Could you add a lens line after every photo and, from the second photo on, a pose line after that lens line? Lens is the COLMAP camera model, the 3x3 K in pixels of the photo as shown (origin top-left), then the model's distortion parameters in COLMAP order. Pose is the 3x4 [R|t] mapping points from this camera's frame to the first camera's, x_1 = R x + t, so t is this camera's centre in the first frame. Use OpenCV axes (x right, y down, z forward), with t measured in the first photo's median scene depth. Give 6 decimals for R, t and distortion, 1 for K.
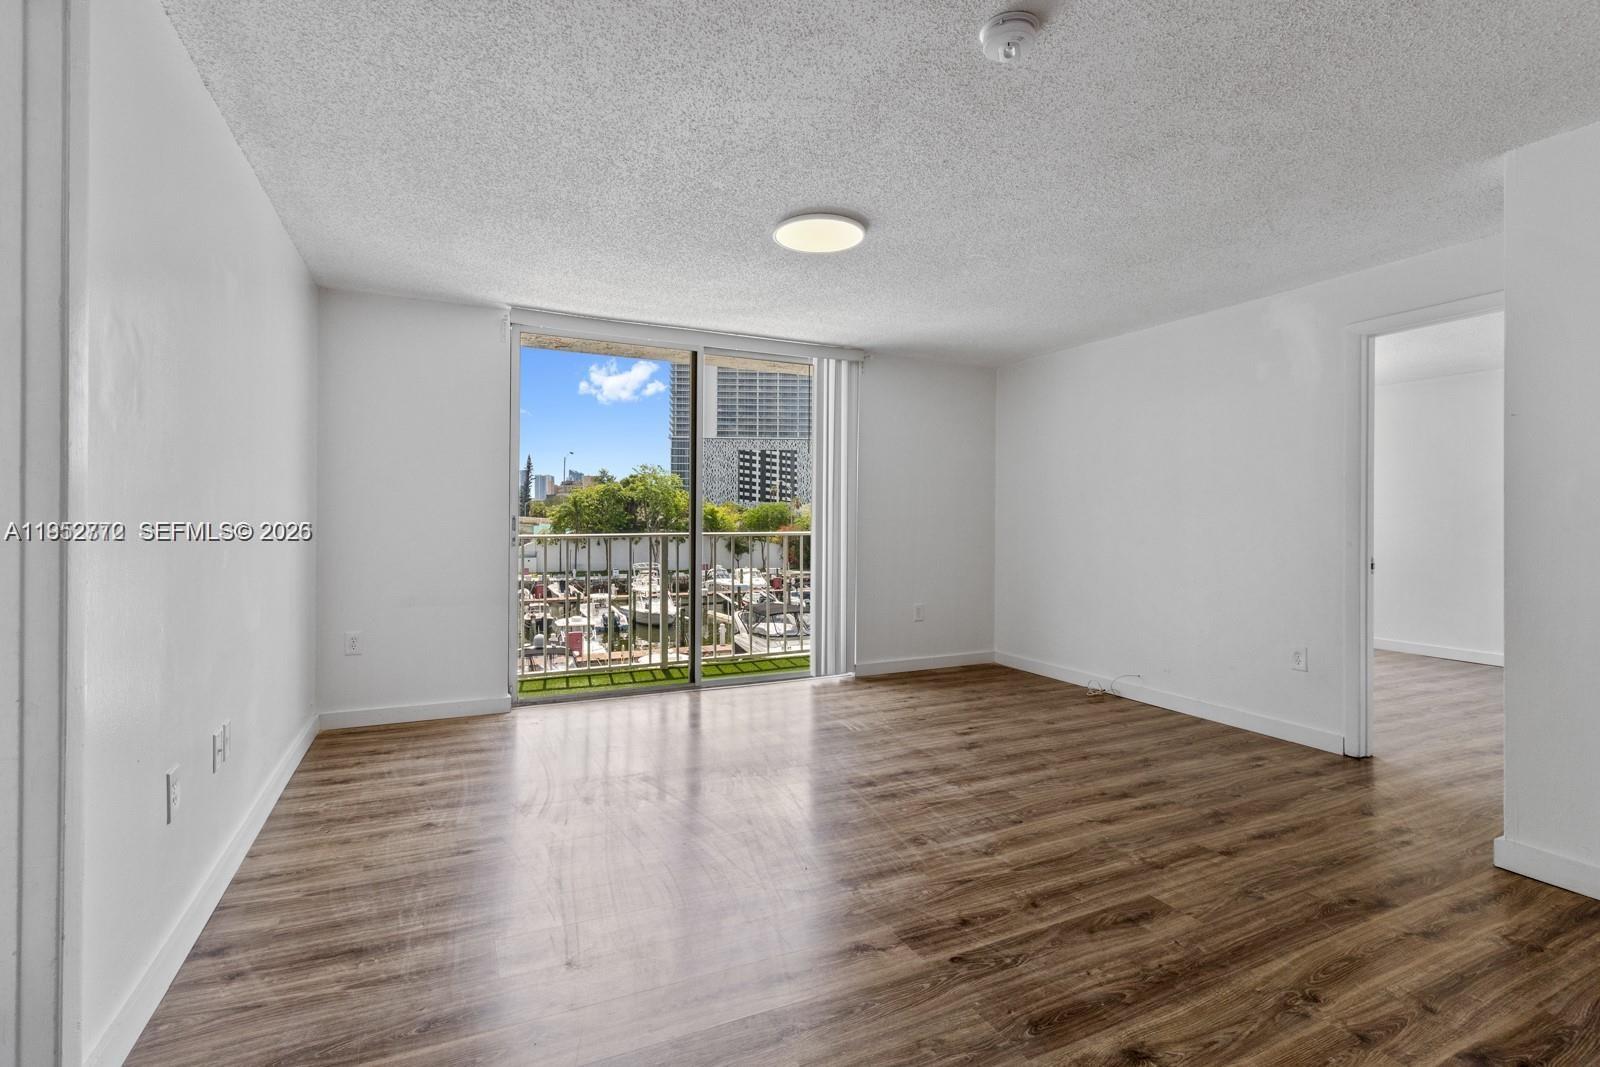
lens RADIAL K [[739.6, 0, 799.4], [0, 739.6, 521.3], [0, 0, 1]] dist [0.002438, -0.000582]
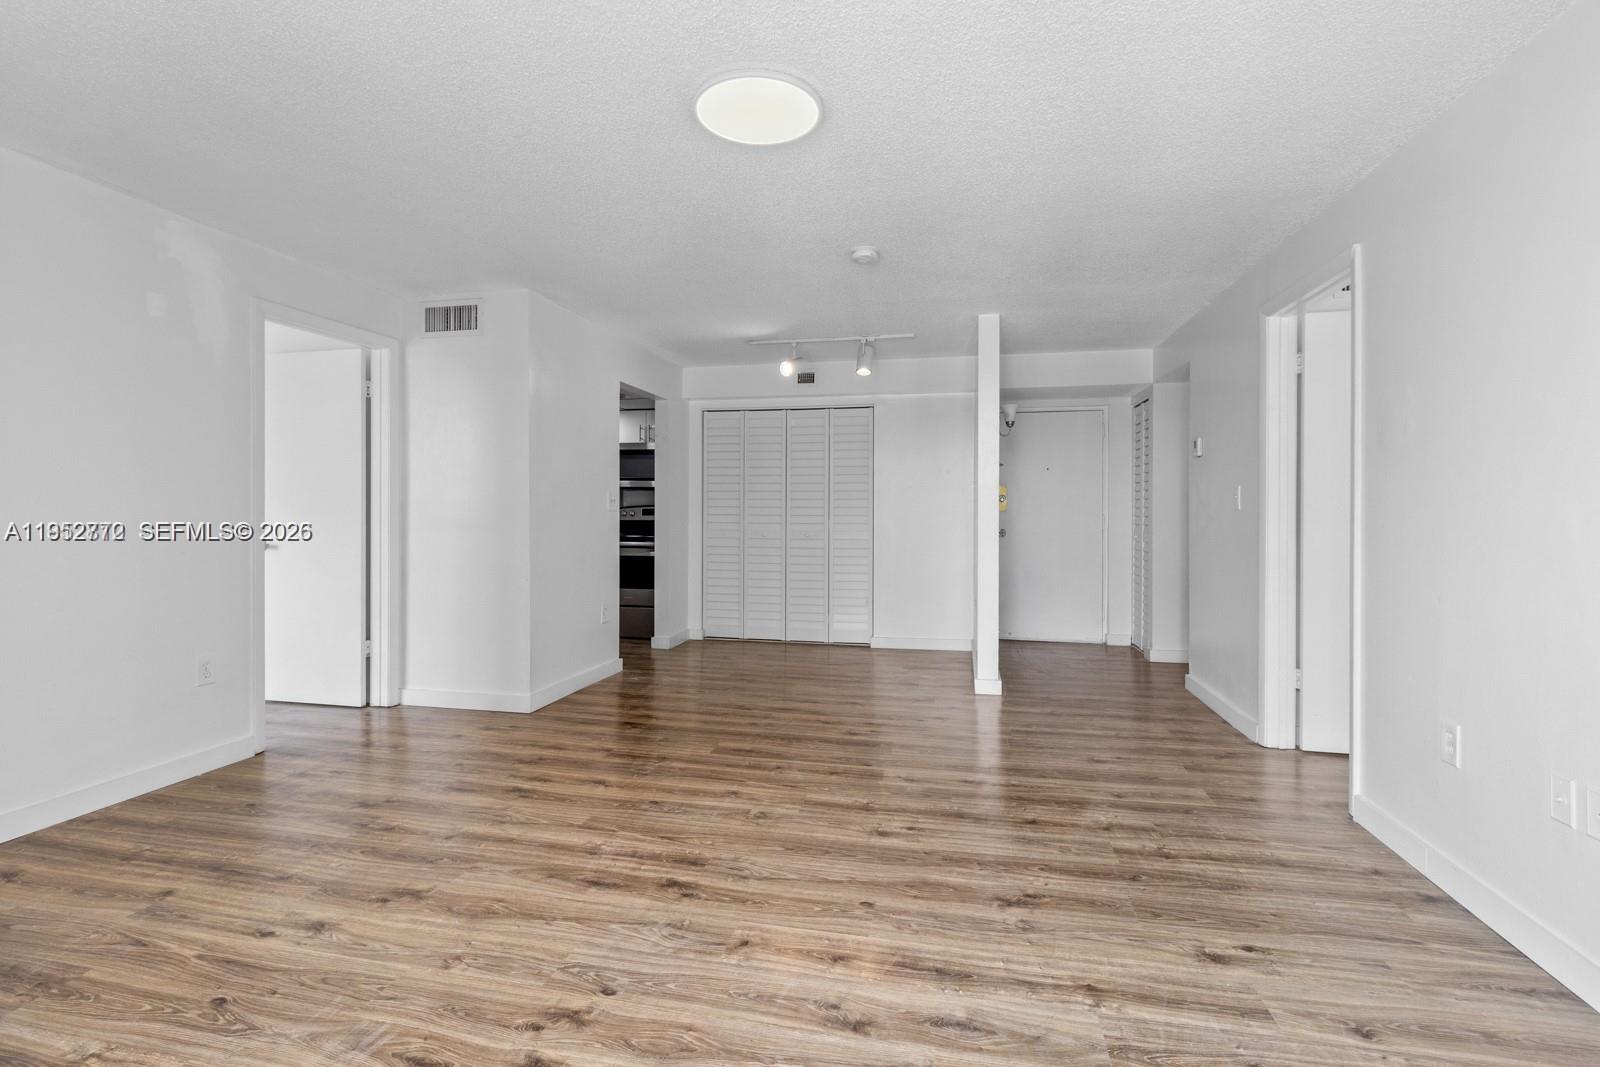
lens RADIAL K [[739.6, 0, 791.9], [0, 739.6, 523.3], [0, 0, 1]] dist [0.002438, -0.000582]
pose [[-0.784283, -0.017768, 0.620148, -0.382824], [-0.006072, 0.999762, 0.020965, -0.003012], [-0.620373, 0.012677, -0.784205, 1.327597]]
